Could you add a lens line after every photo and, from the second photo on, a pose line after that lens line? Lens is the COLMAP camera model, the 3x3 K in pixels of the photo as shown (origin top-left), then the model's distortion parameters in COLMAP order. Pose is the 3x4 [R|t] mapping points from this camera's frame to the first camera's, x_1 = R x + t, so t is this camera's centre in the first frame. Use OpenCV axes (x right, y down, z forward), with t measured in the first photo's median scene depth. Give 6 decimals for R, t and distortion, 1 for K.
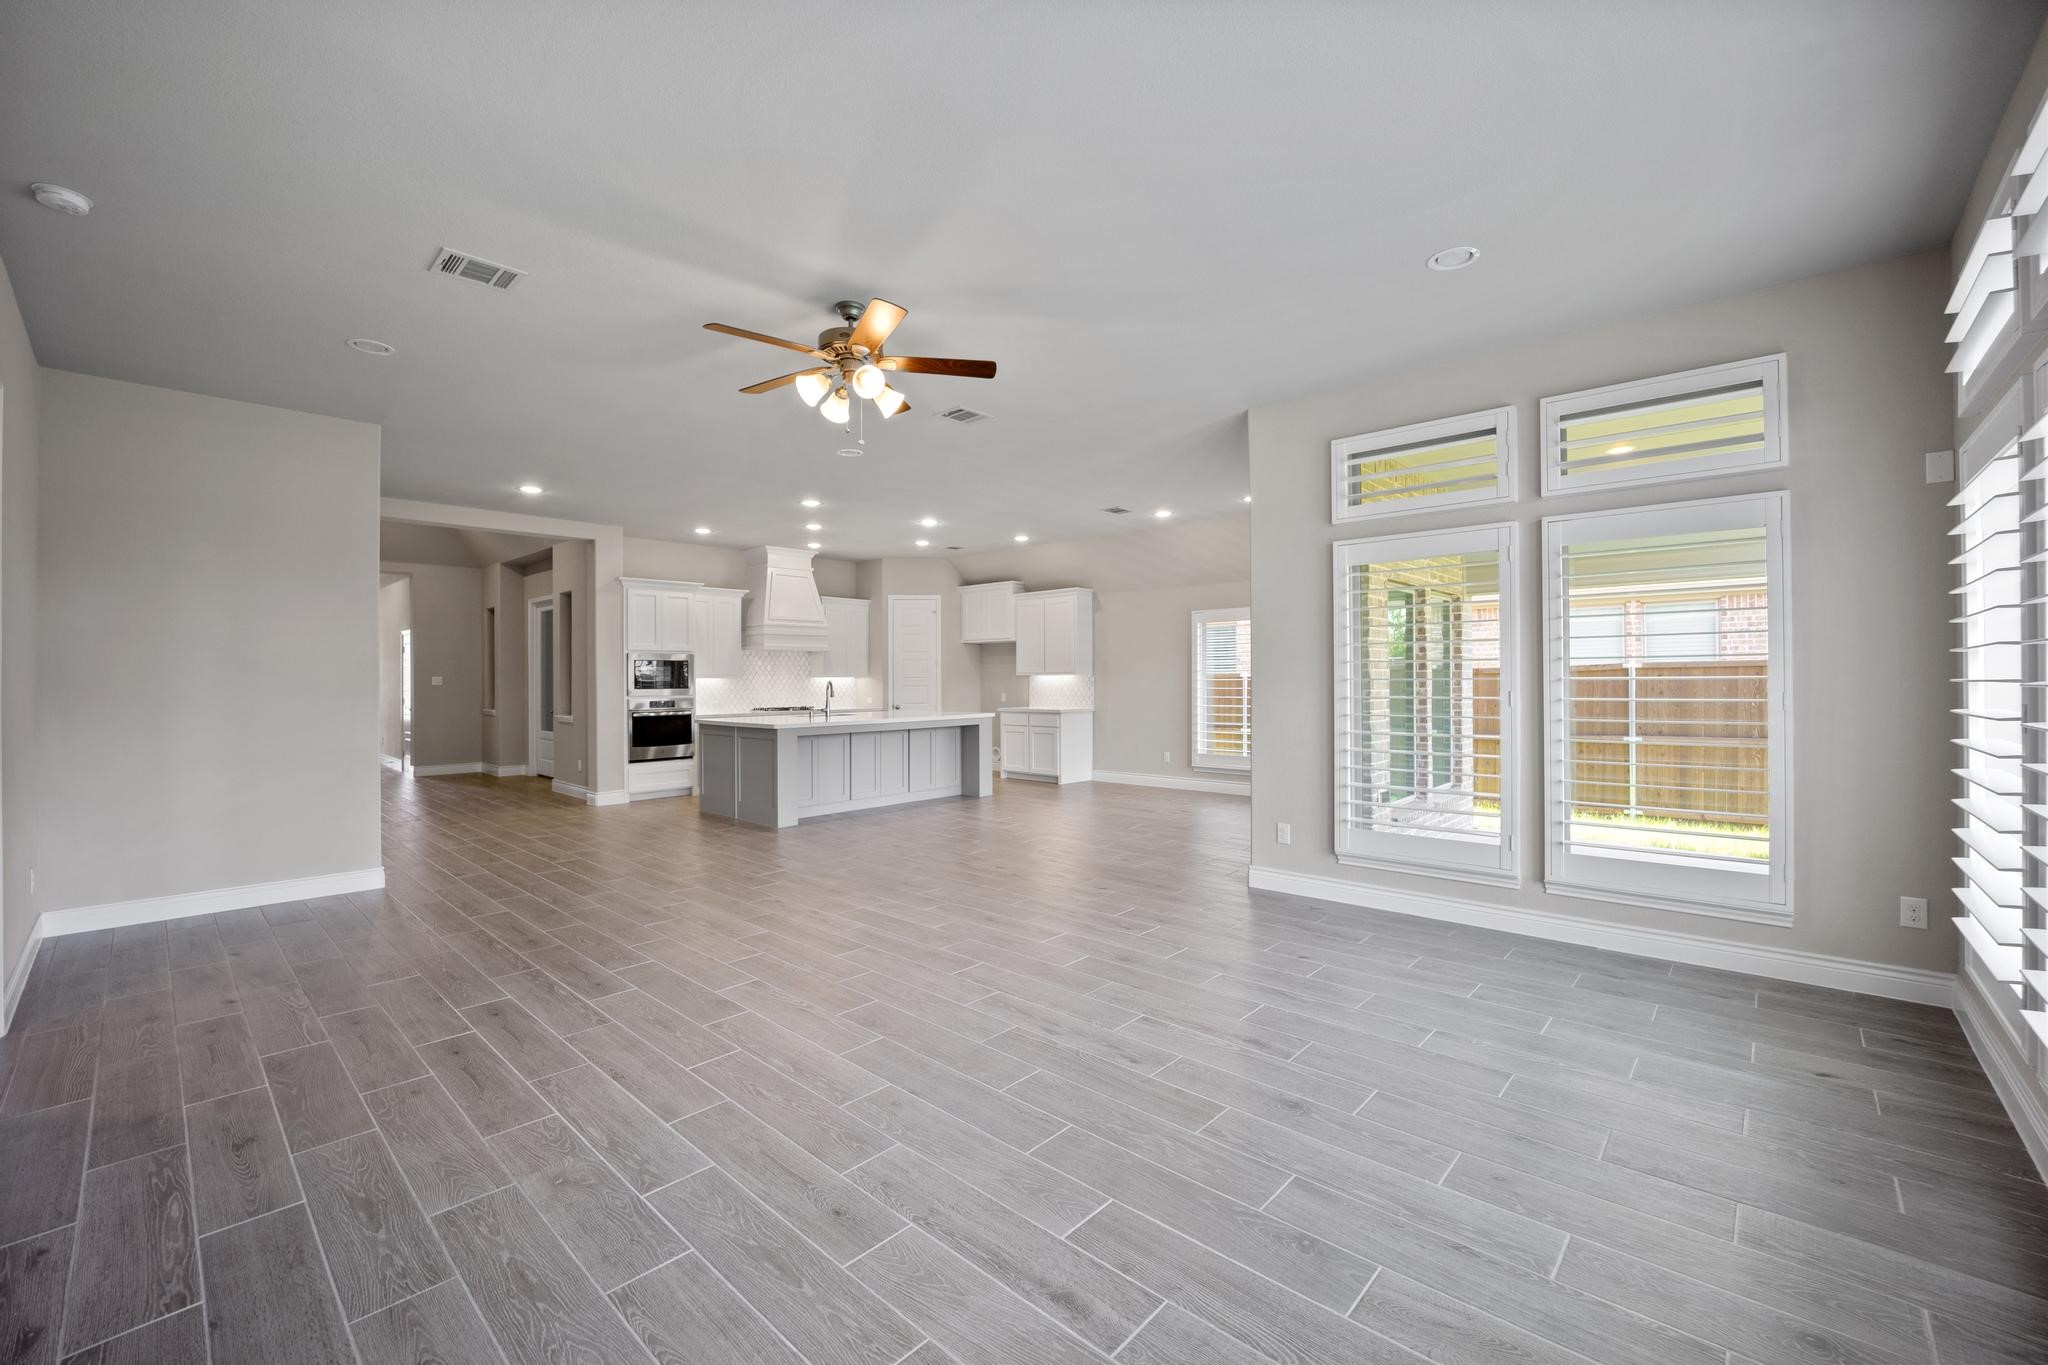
lens RADIAL K [[833.3, 0, 1022.1], [0, 833.3, 676.6], [0, 0, 1]] dist [-0.020269, 0.001008]
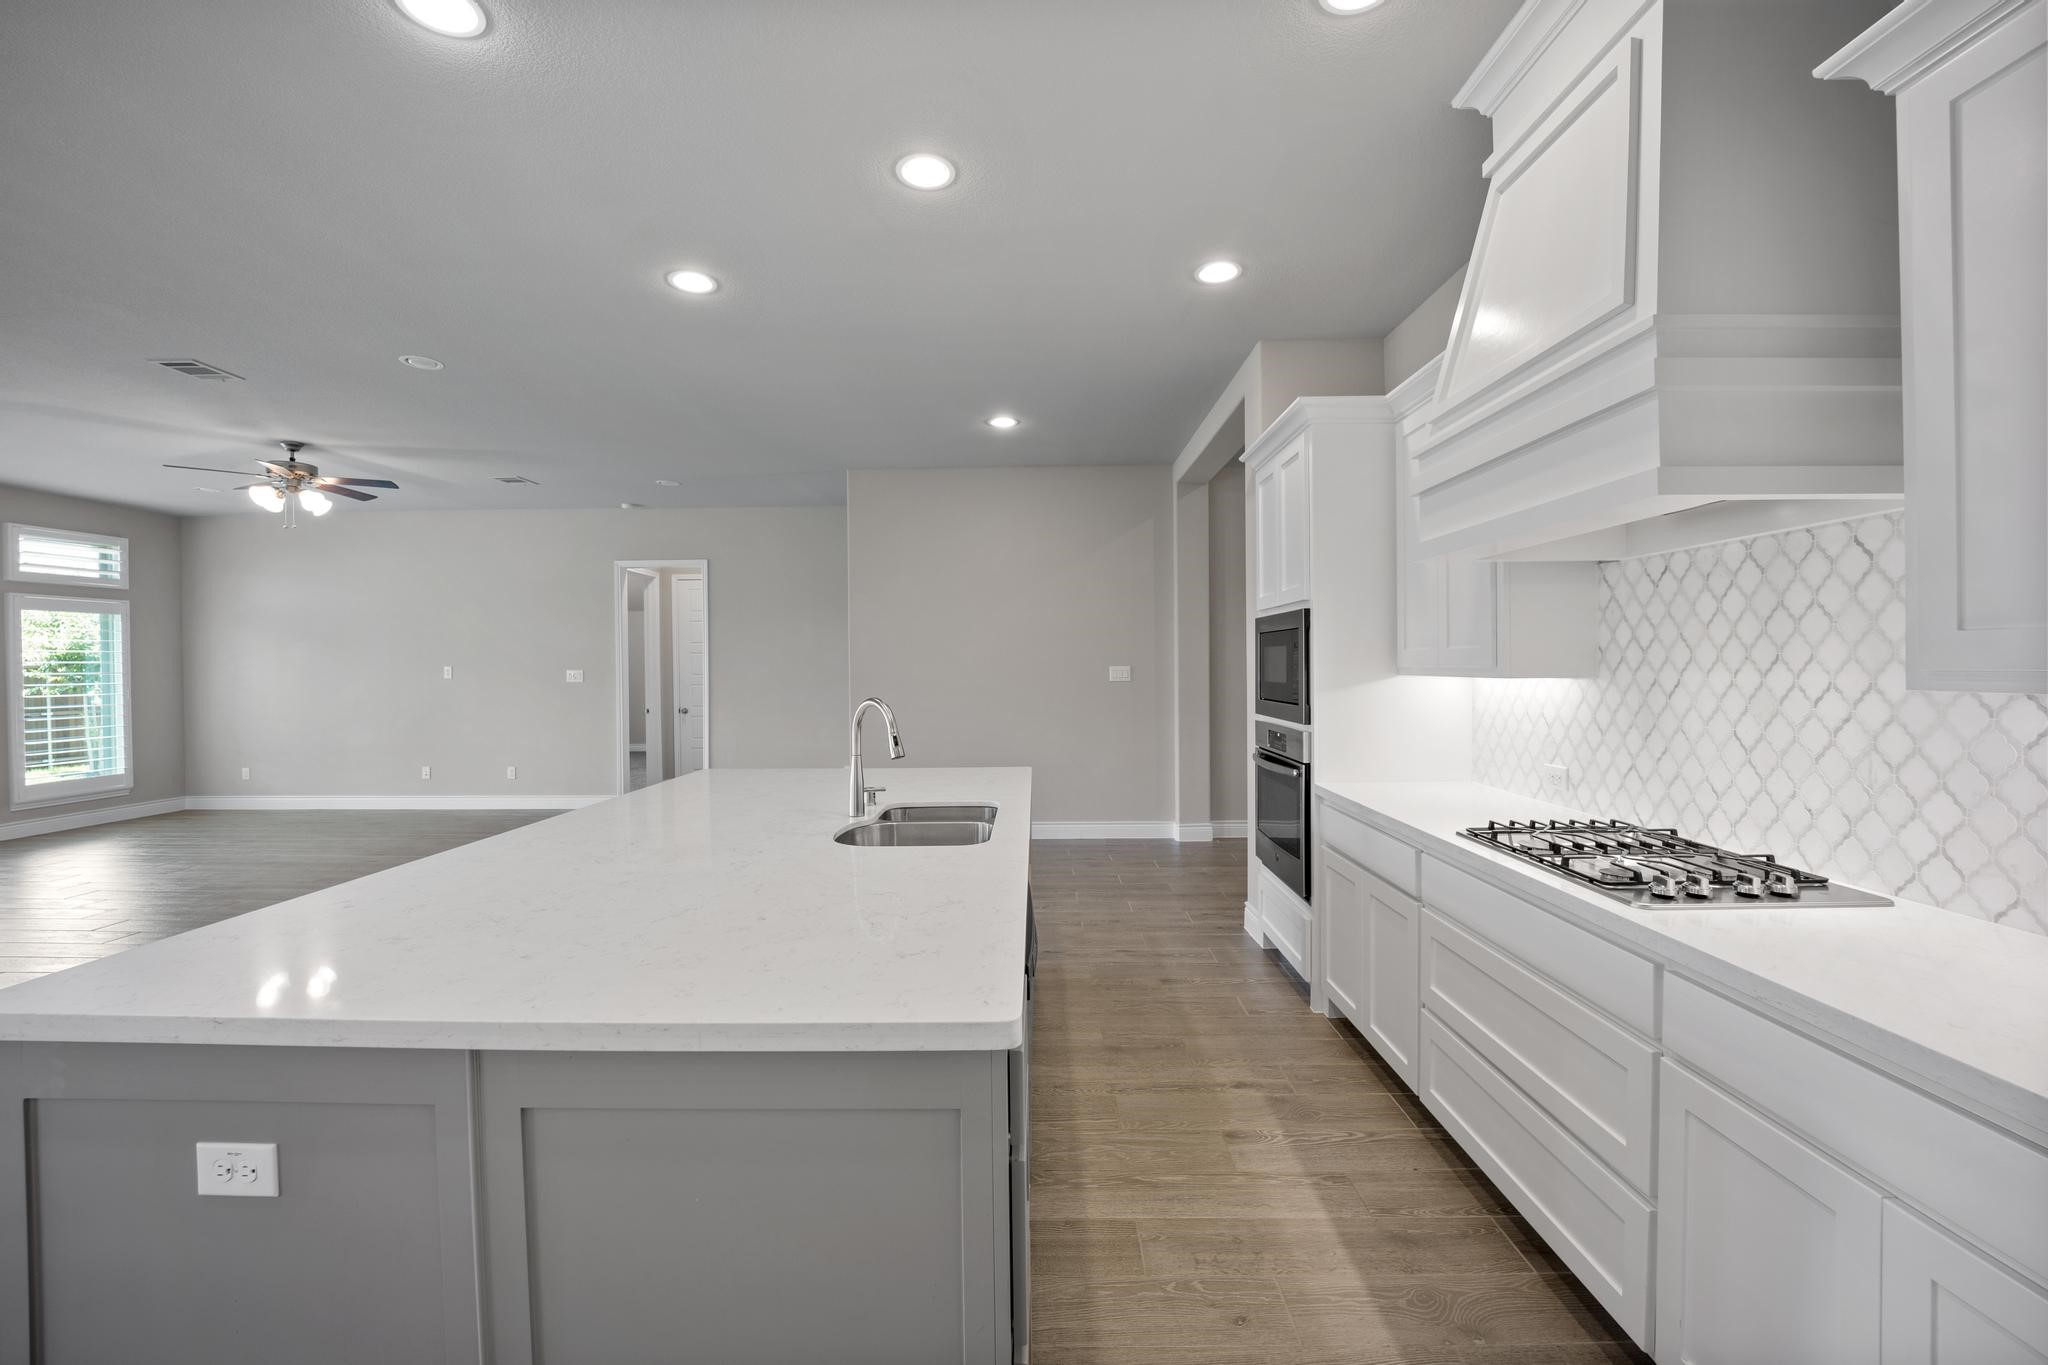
lens RADIAL K [[833.3, 0, 1016.2], [0, 833.3, 677.8], [0, 0, 1]] dist [-0.020269, 0.001008]
pose [[-0.745691, 0.023729, -0.665870, -0.064899], [0.015496, 0.999713, 0.018272, -0.005280], [0.666112, 0.003307, -0.745844, 1.069608]]
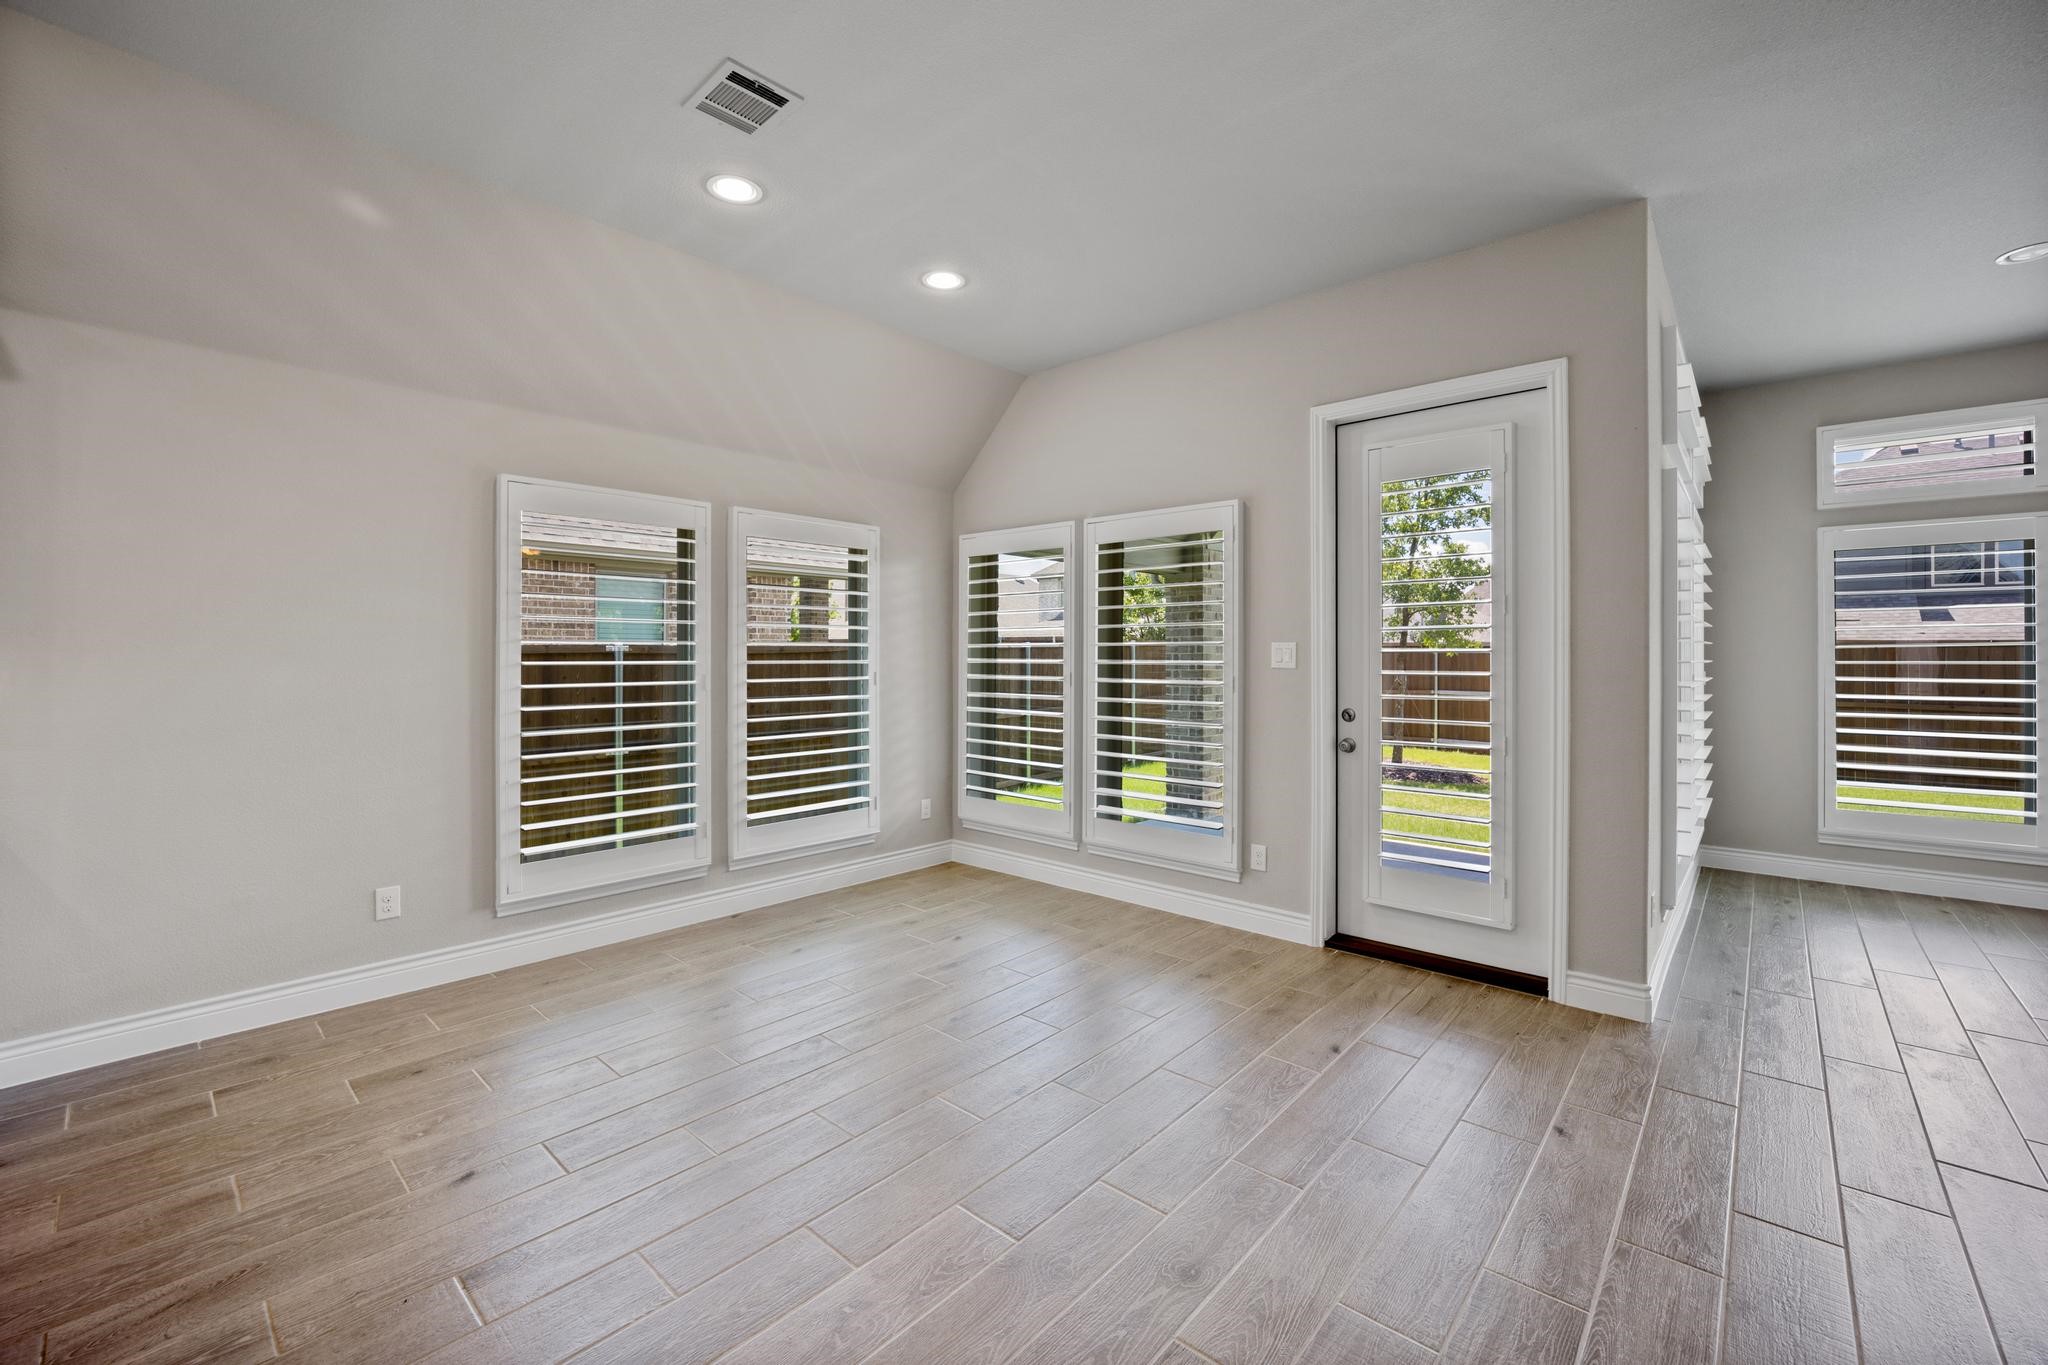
lens RADIAL K [[833.3, 0, 1019.9], [0, 833.3, 658.6], [0, 0, 1]] dist [-0.020269, 0.001008]
pose [[-0.013612, 0.005233, 0.999894, -0.143414], [-0.003867, 0.999979, -0.005286, 0.002146], [-0.999900, -0.003938, -0.013591, 0.711785]]
